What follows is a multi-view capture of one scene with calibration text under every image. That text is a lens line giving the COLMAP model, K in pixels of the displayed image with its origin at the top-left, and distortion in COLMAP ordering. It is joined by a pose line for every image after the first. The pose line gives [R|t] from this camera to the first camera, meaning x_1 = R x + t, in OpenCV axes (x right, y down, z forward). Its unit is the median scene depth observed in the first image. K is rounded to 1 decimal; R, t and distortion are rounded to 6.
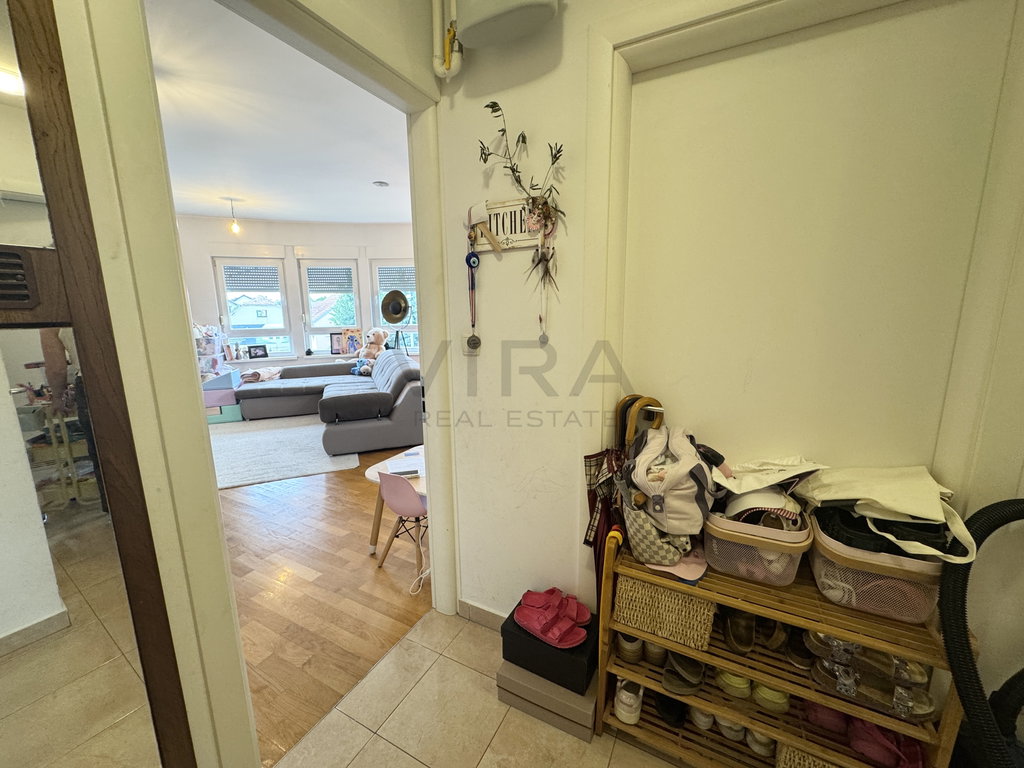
lens RADIAL K [[409.2, 0, 511.1], [0, 409.2, 385.4], [0, 0, 1]] dist [-0.003318, 0.000489]
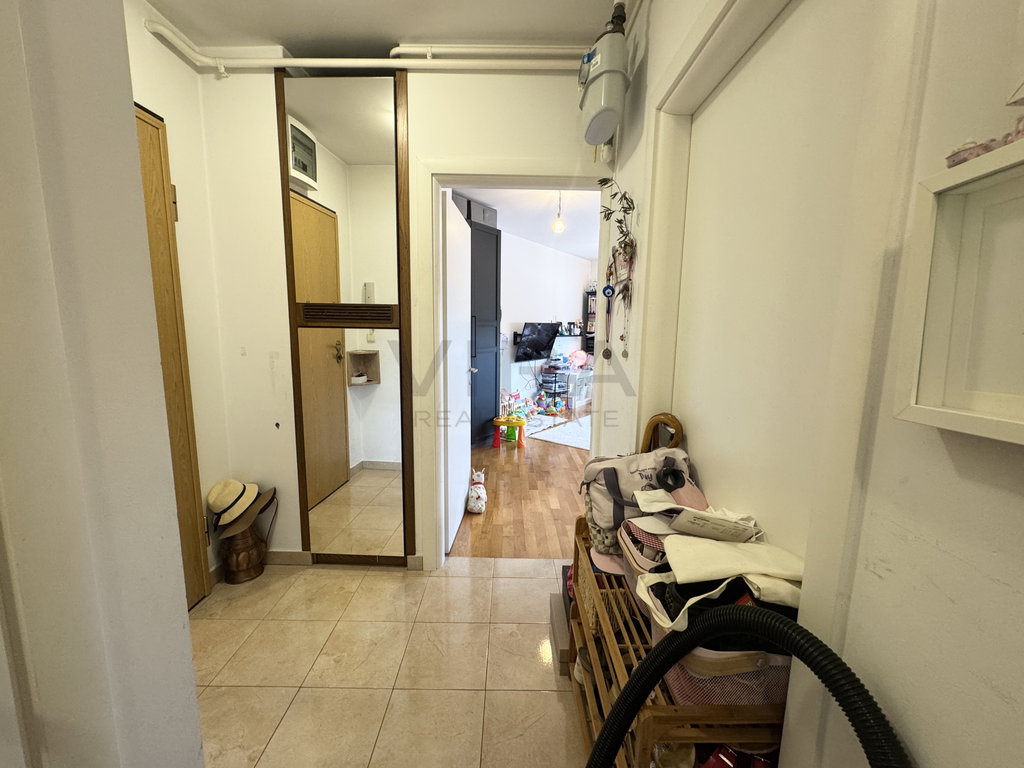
lens RADIAL K [[409.2, 0, 511.1], [0, 409.2, 385.4], [0, 0, 1]] dist [-0.003318, 0.000489]
pose [[0.470676, 0.144359, -0.870417, 0.227039], [-0.182244, 0.981157, 0.064177, -0.008968], [0.863279, 0.128422, 0.488115, 0.031297]]
